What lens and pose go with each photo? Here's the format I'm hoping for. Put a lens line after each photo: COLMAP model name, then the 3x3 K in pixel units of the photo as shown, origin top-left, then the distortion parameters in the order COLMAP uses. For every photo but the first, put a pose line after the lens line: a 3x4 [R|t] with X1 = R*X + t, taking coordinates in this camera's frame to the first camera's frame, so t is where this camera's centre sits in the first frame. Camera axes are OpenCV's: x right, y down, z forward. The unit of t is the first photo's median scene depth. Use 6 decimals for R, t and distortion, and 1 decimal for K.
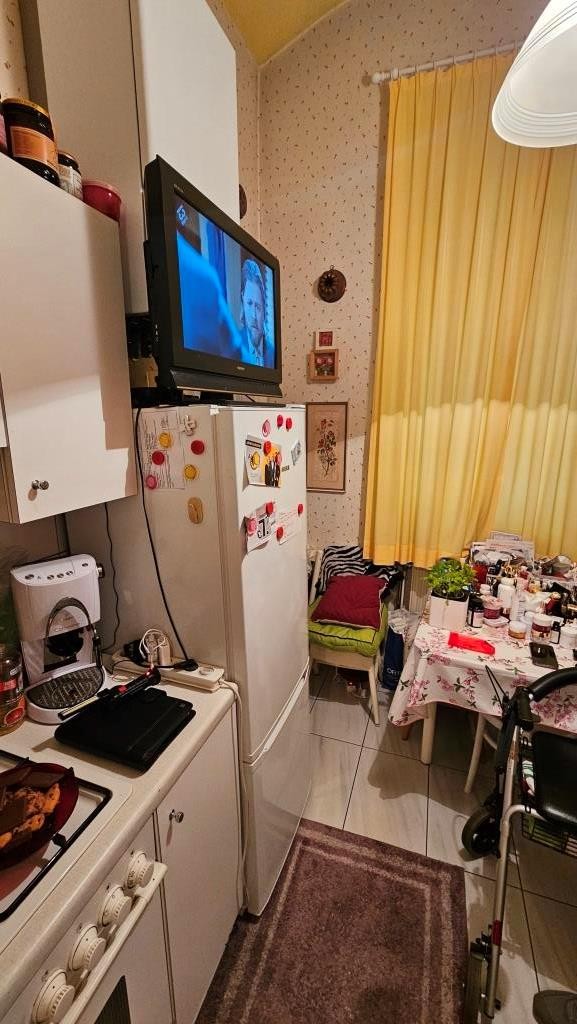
lens RADIAL K [[426.1, 0, 290.9], [0, 426.1, 515.2], [0, 0, 1]] dist [-0.002448, 0.000918]
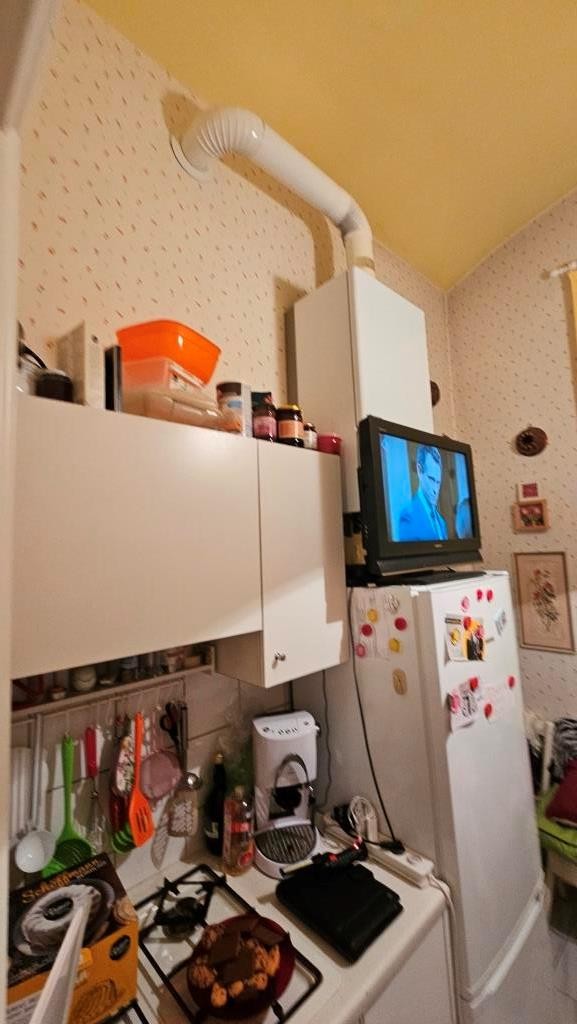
lens RADIAL K [[426.1, 0, 286.7], [0, 426.1, 509.3], [0, 0, 1]] dist [-0.002448, 0.000918]
pose [[0.887542, -0.084545, -0.452903, 0.051465], [-0.059925, 0.953485, -0.295424, -0.092437], [0.456813, 0.289341, 0.841192, -0.182159]]
